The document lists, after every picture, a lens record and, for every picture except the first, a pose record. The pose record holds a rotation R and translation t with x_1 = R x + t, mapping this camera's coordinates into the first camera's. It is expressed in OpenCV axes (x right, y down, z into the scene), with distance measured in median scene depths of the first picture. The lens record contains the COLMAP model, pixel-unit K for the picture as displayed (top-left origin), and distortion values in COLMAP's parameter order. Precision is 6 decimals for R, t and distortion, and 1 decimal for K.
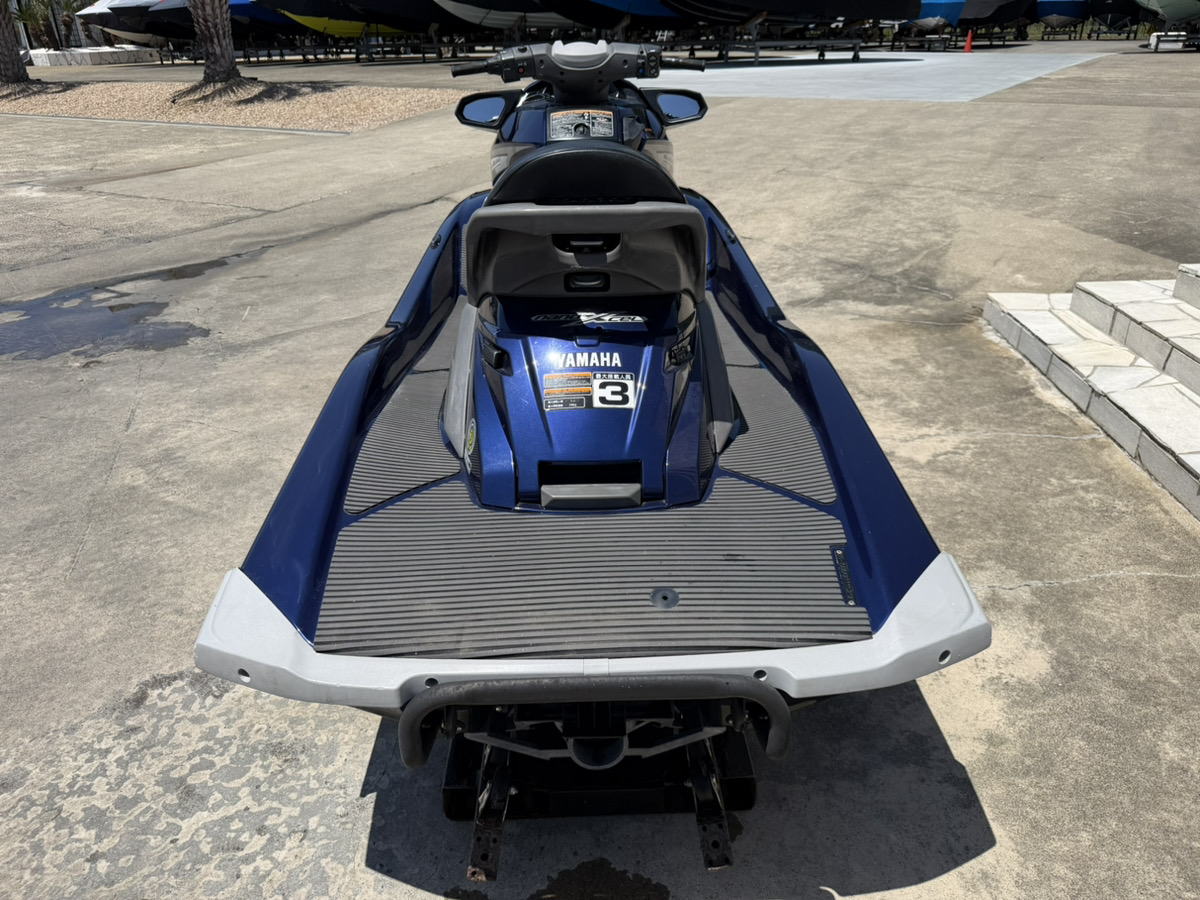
lens RADIAL K [[852.8, 0, 600.9], [0, 852.8, 448.4], [0, 0, 1]] dist [0.010409, -0.021489]
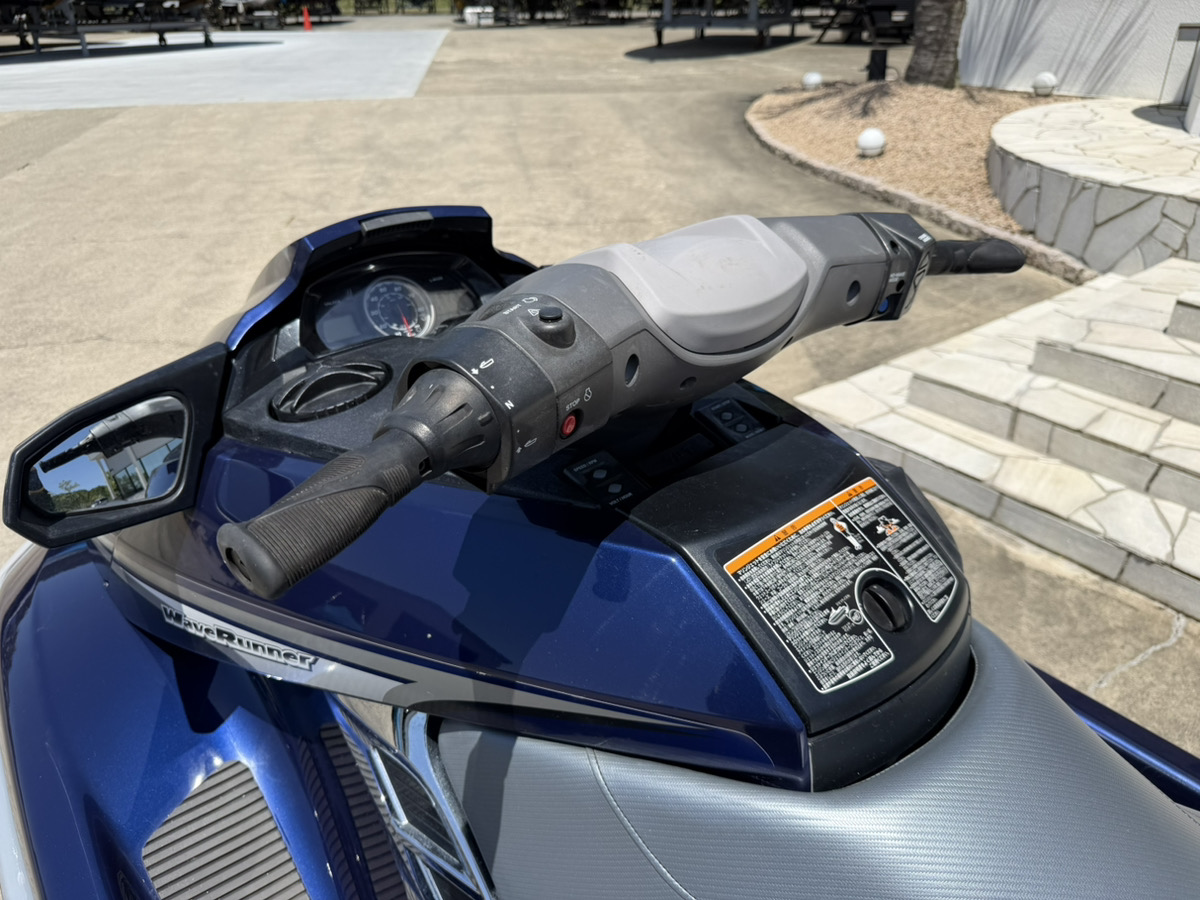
lens RADIAL K [[852.8, 0, 611.1], [0, 852.8, 452.7], [0, 0, 1]] dist [0.010409, -0.021489]
pose [[0.750192, -0.302130, 0.588158, -0.204331], [0.284218, 0.950479, 0.125732, -0.456311], [-0.597020, 0.072842, 0.798913, 0.828362]]
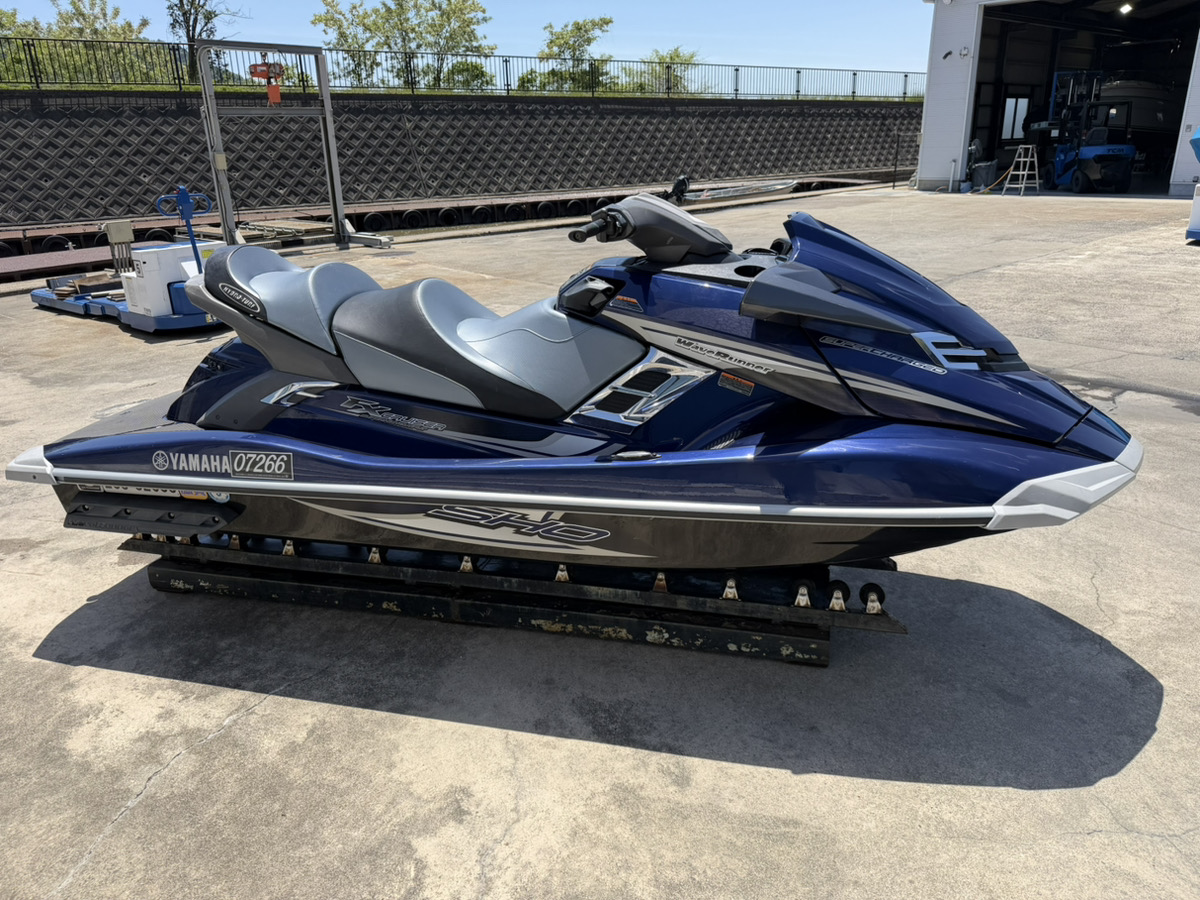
lens RADIAL K [[852.8, 0, 604.3], [0, 852.8, 446.6], [0, 0, 1]] dist [0.010409, -0.021489]
pose [[-0.274534, 0.333048, -0.902059, 0.933033], [-0.392861, 0.817388, 0.421351, -0.631039], [0.877662, 0.470059, -0.093559, 1.185527]]
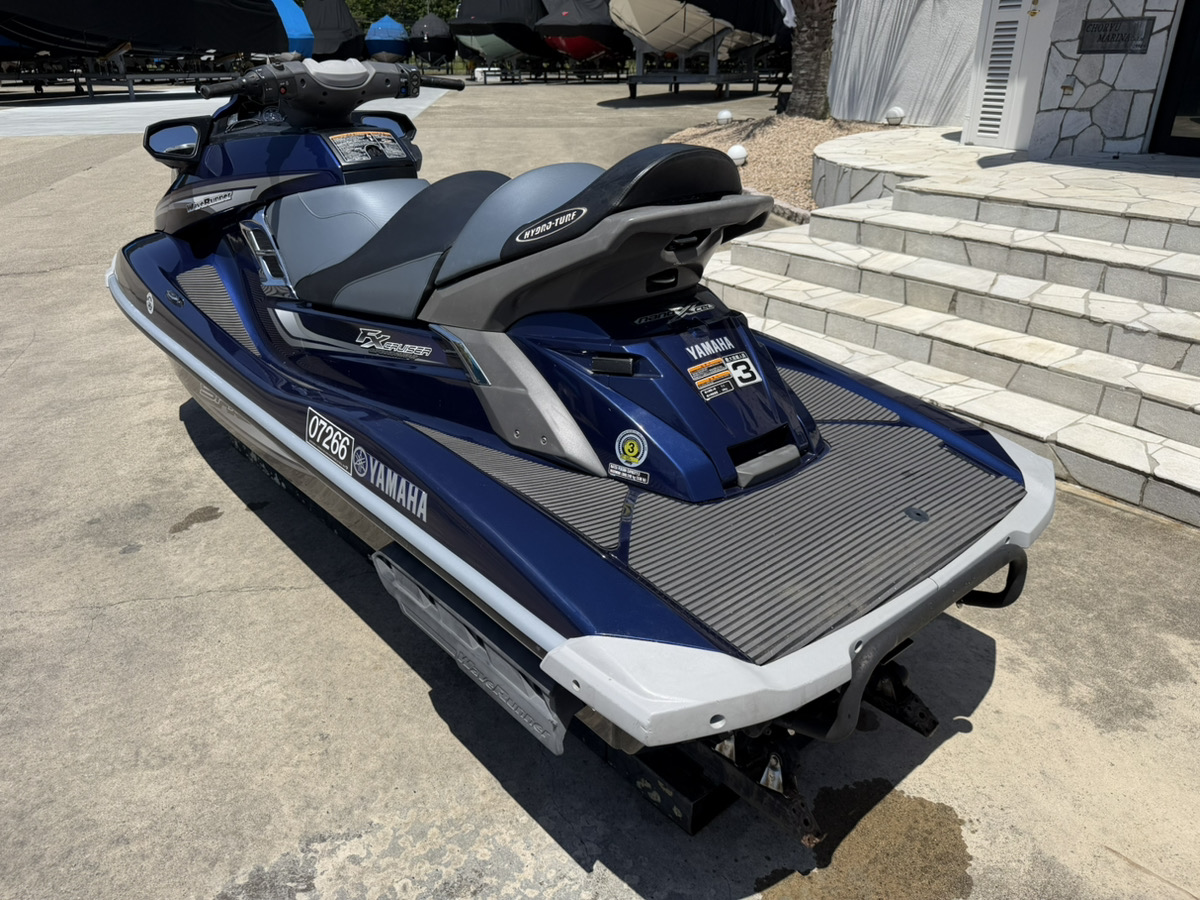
lens RADIAL K [[852.8, 0, 603.2], [0, 852.8, 449.7], [0, 0, 1]] dist [0.010409, -0.021489]
pose [[0.769444, -0.250717, 0.587449, -0.447345], [0.270063, 0.961184, 0.056492, -0.045149], [-0.578810, 0.115181, 0.807287, 0.136653]]
